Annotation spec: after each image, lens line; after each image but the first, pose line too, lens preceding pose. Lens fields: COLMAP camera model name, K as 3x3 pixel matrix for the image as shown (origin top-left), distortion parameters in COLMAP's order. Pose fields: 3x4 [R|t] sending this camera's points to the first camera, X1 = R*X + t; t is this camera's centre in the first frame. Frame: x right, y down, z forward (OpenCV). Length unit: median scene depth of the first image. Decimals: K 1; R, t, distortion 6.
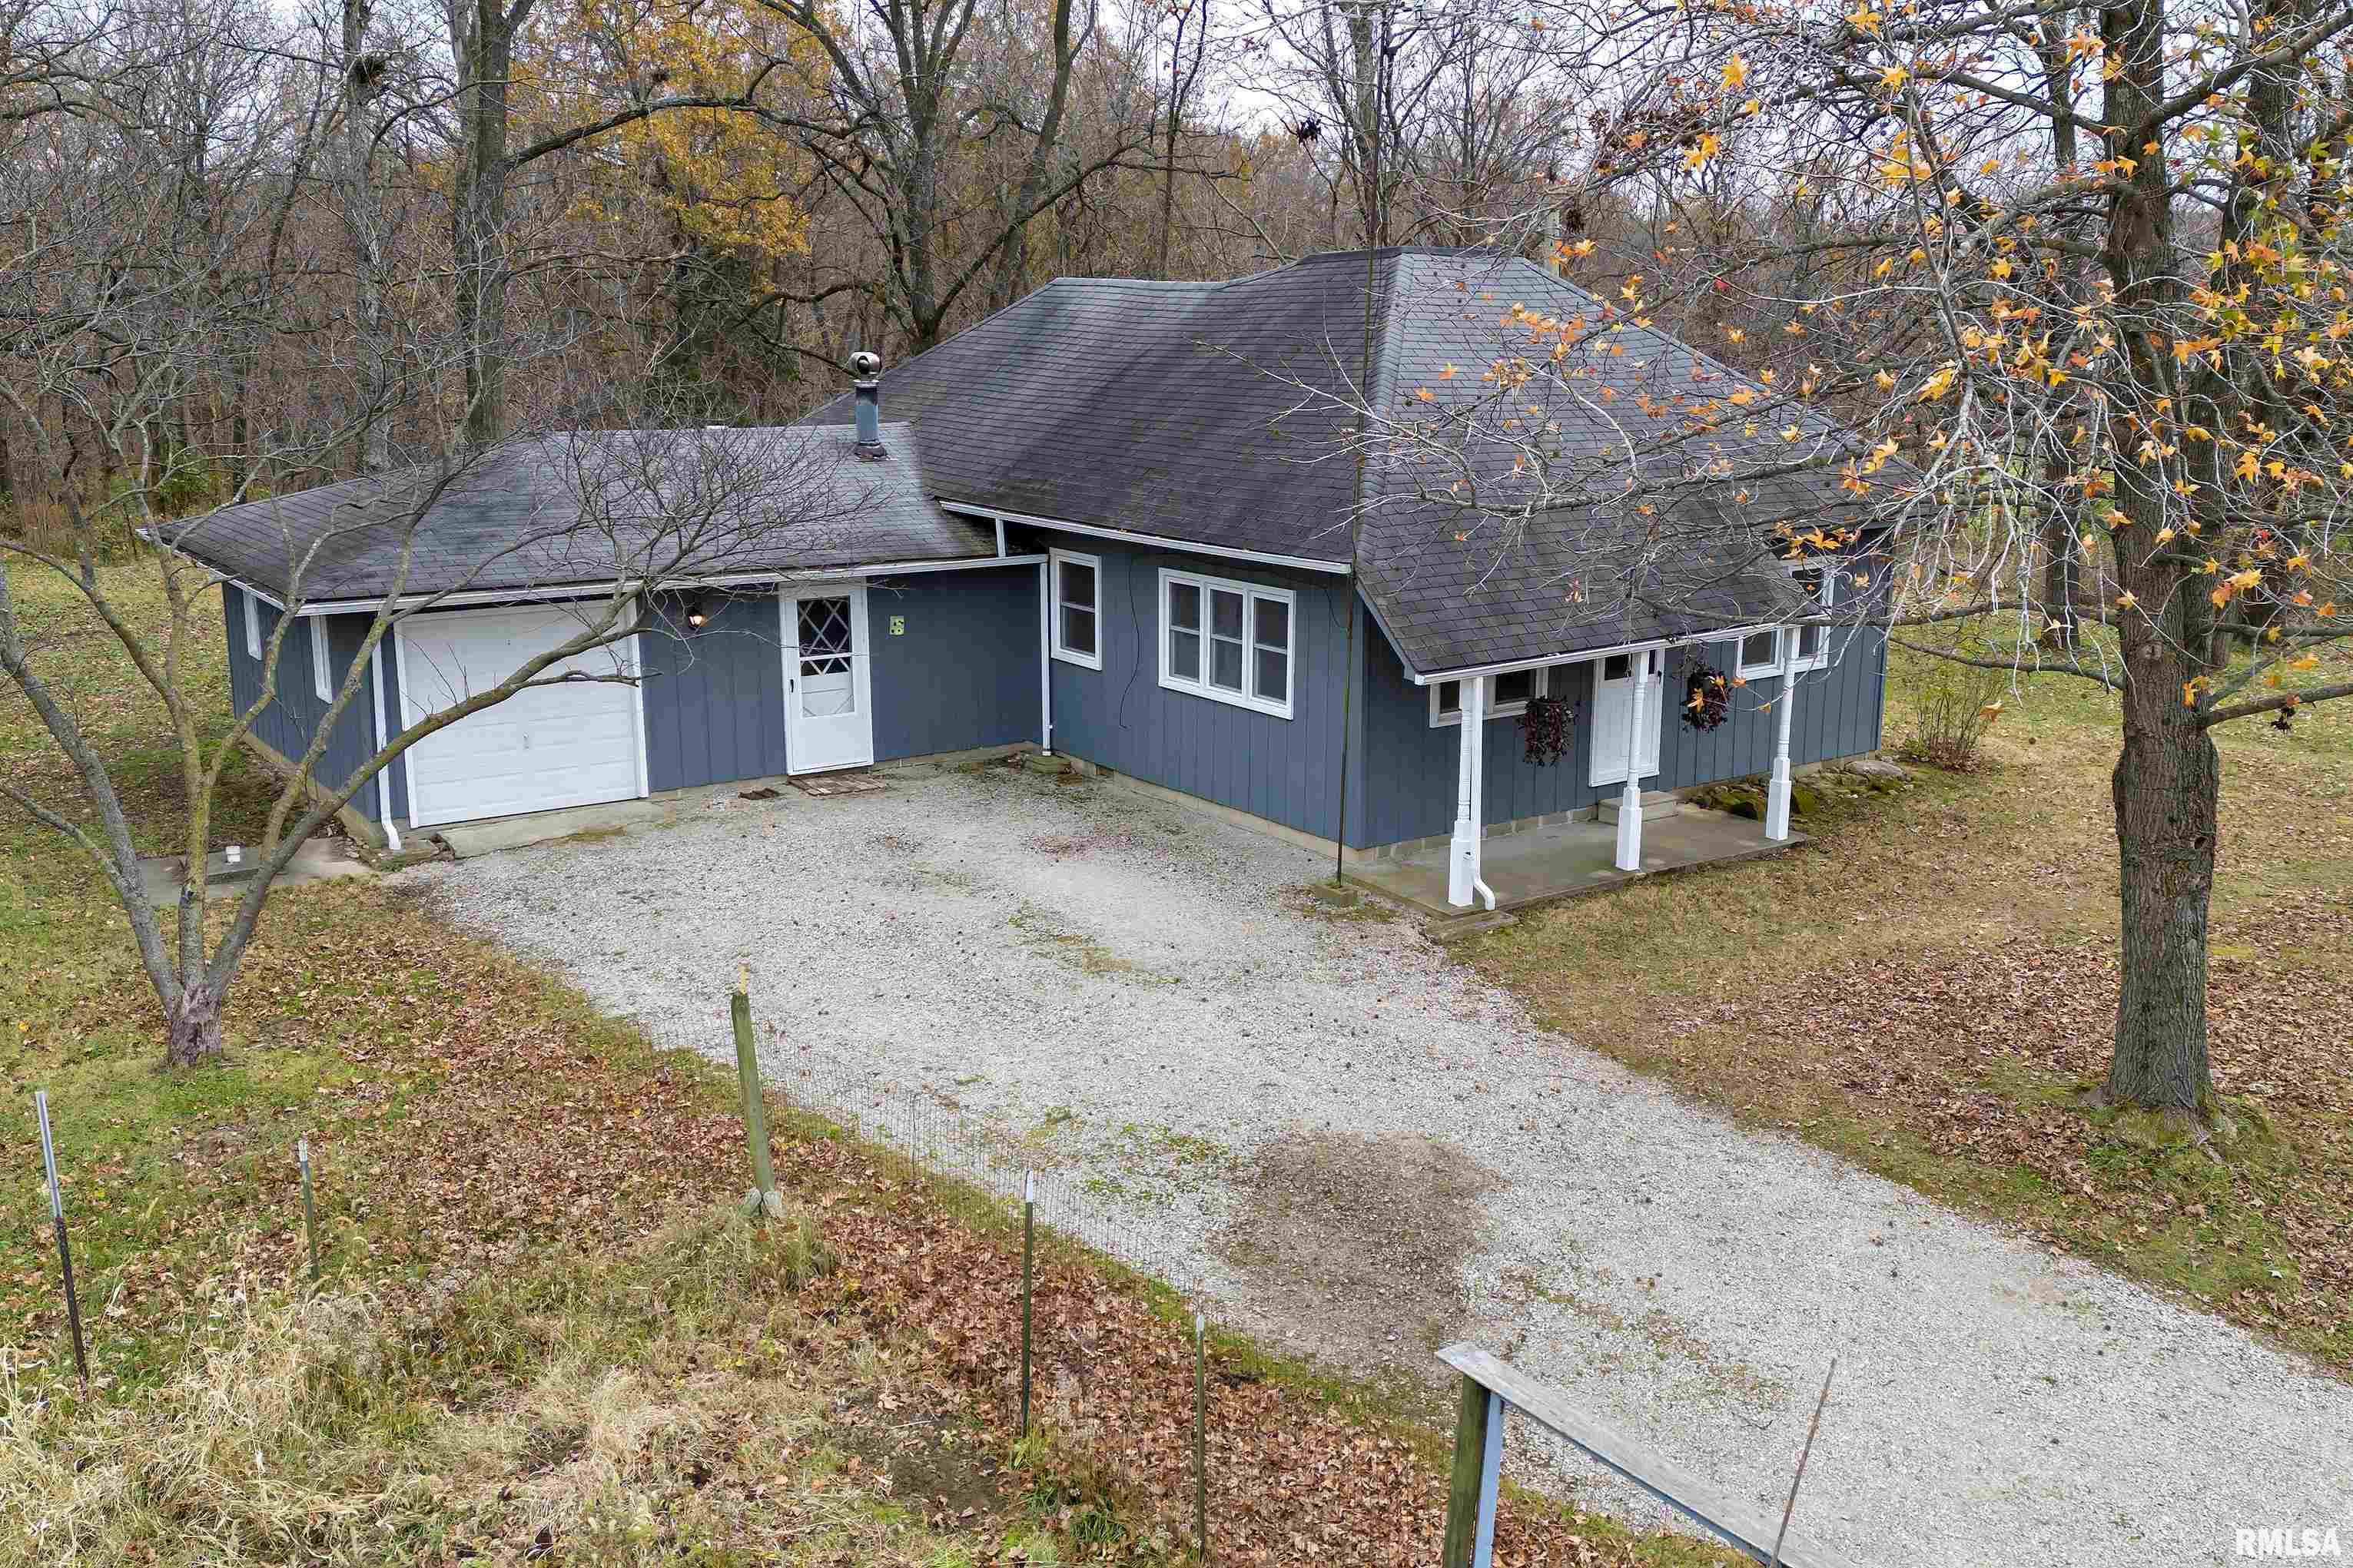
lens RADIAL K [[1968.5, 0, 1254.6], [0, 1968.5, 767.4], [0, 0, 1]] dist [0.101449, -0.020123]
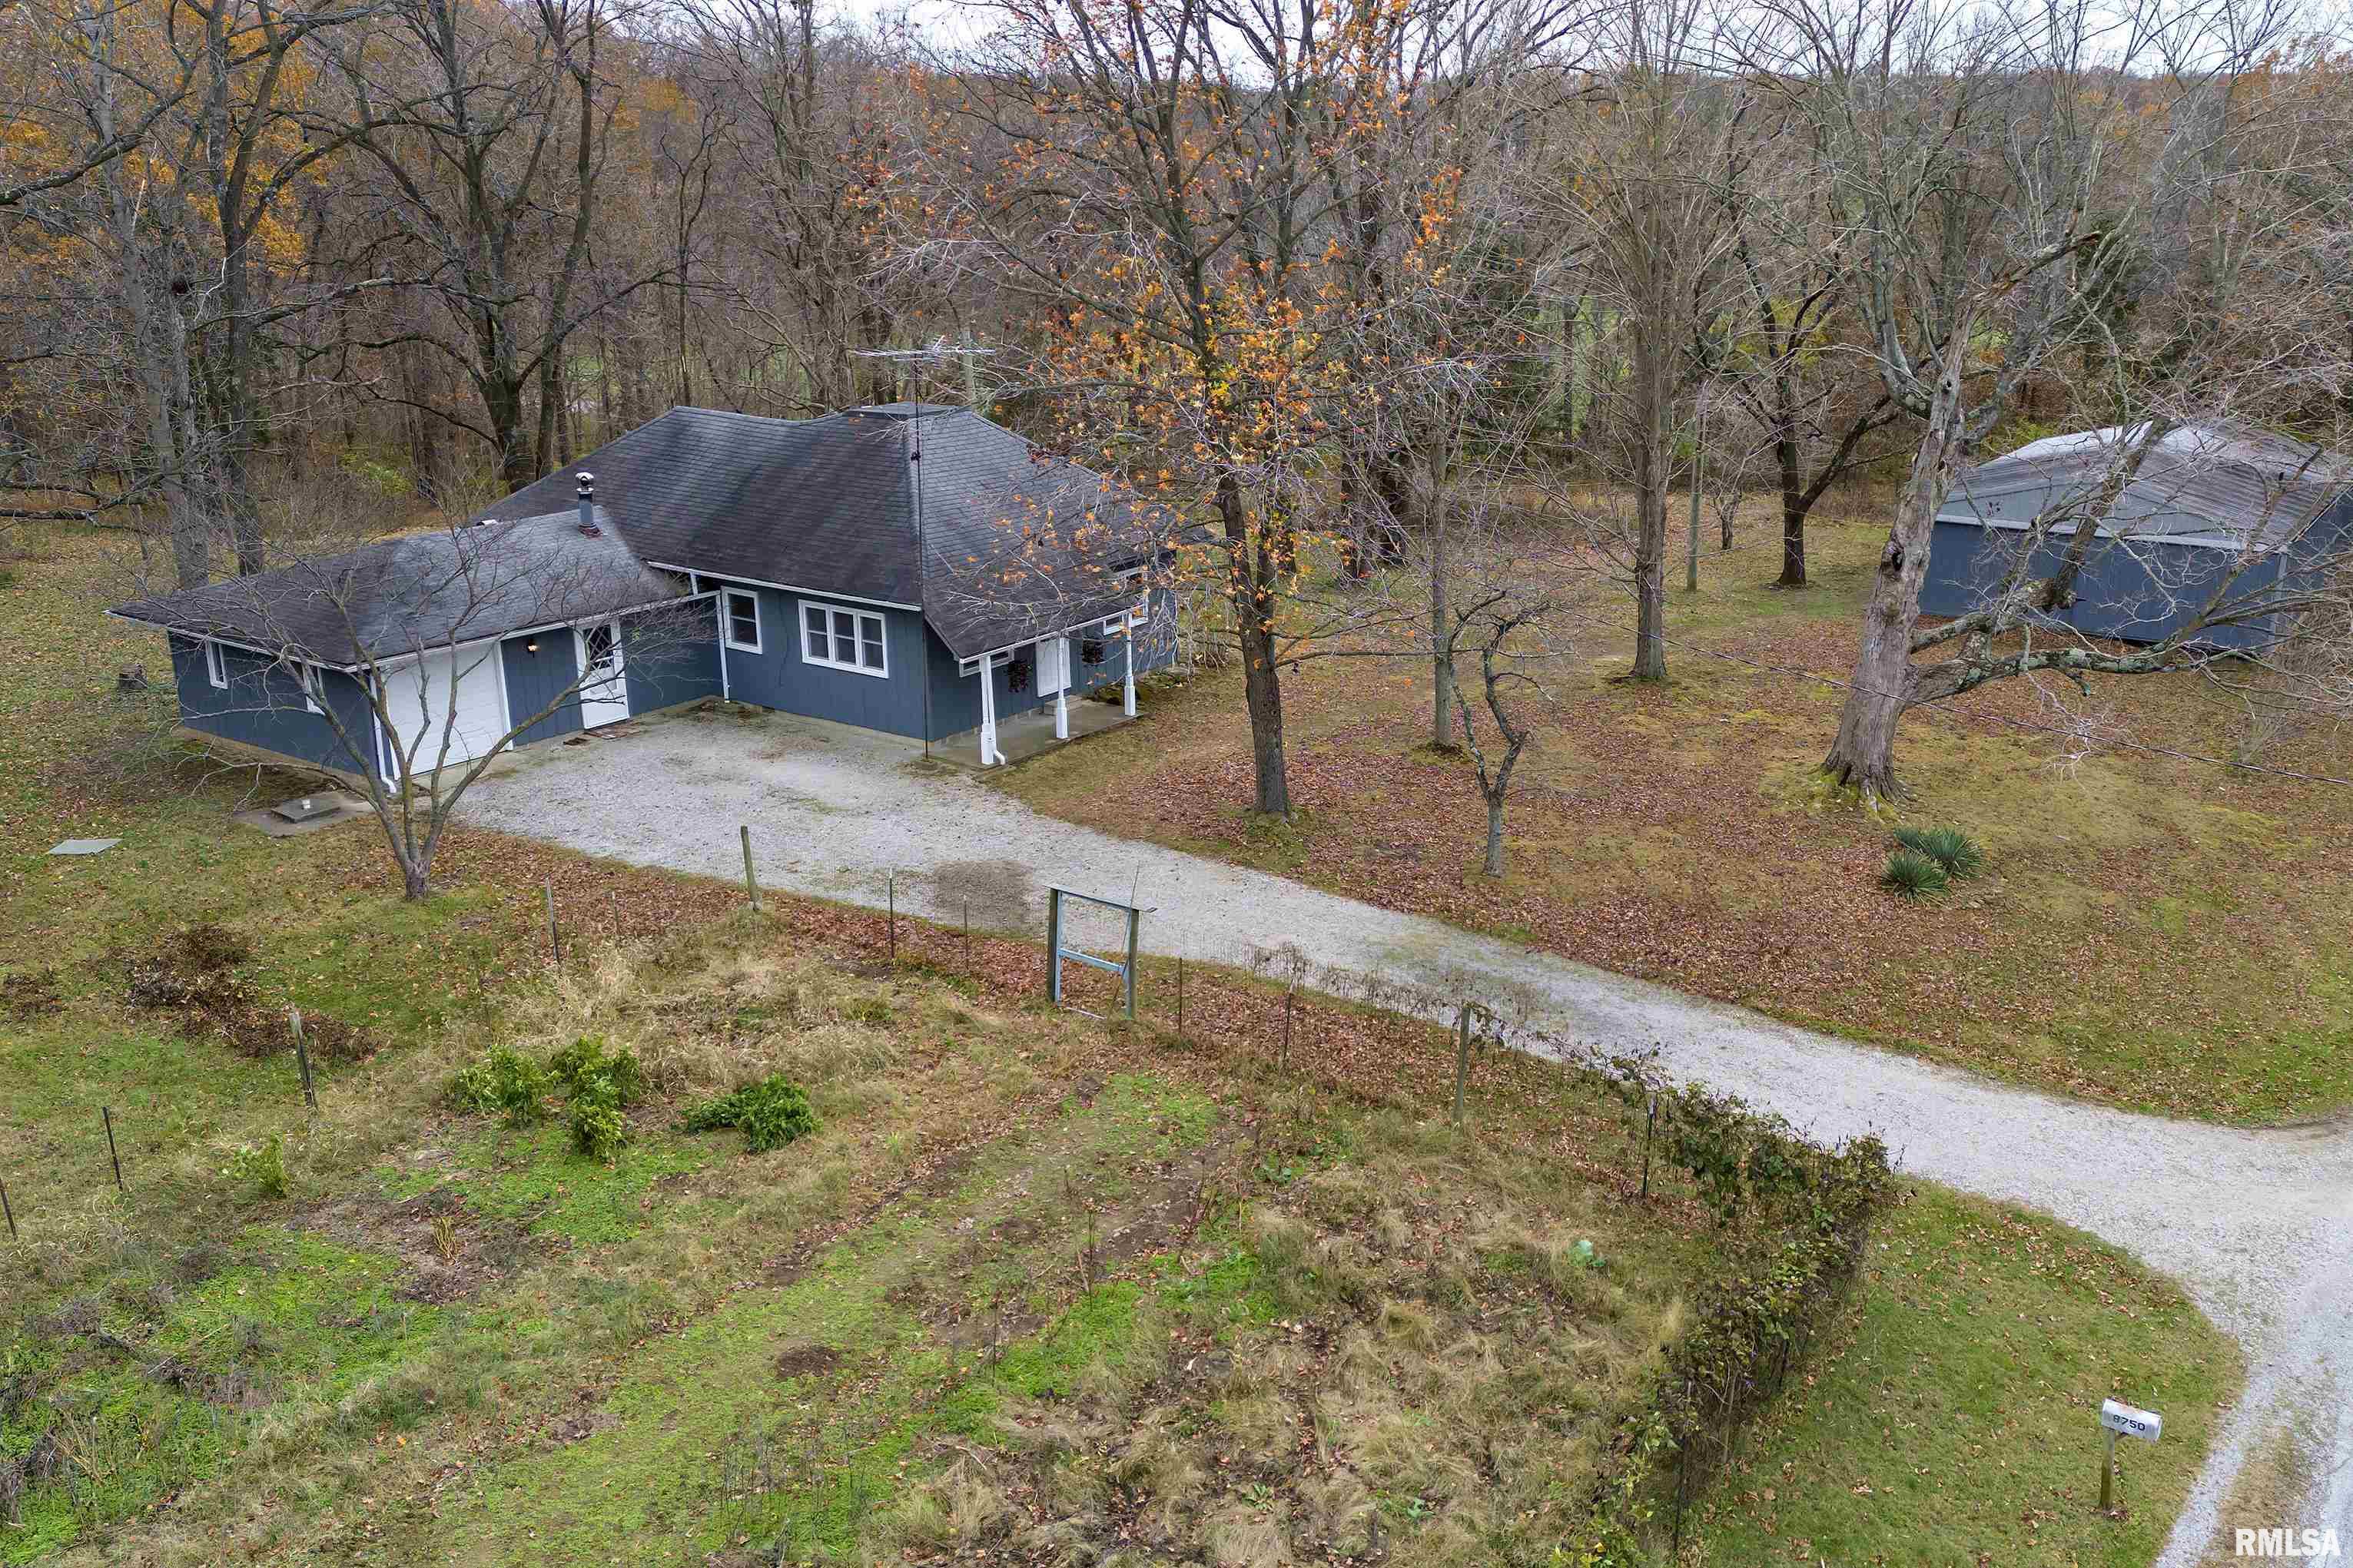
lens RADIAL K [[1968.5, 0, 1200.3], [0, 1968.5, 775.7], [0, 0, 1]] dist [0.101449, -0.020123]
pose [[0.956777, -0.106160, 0.270755, -0.235538], [0.083551, 0.992085, 0.093739, -0.090071], [-0.278563, -0.067065, 0.958074, -1.017913]]
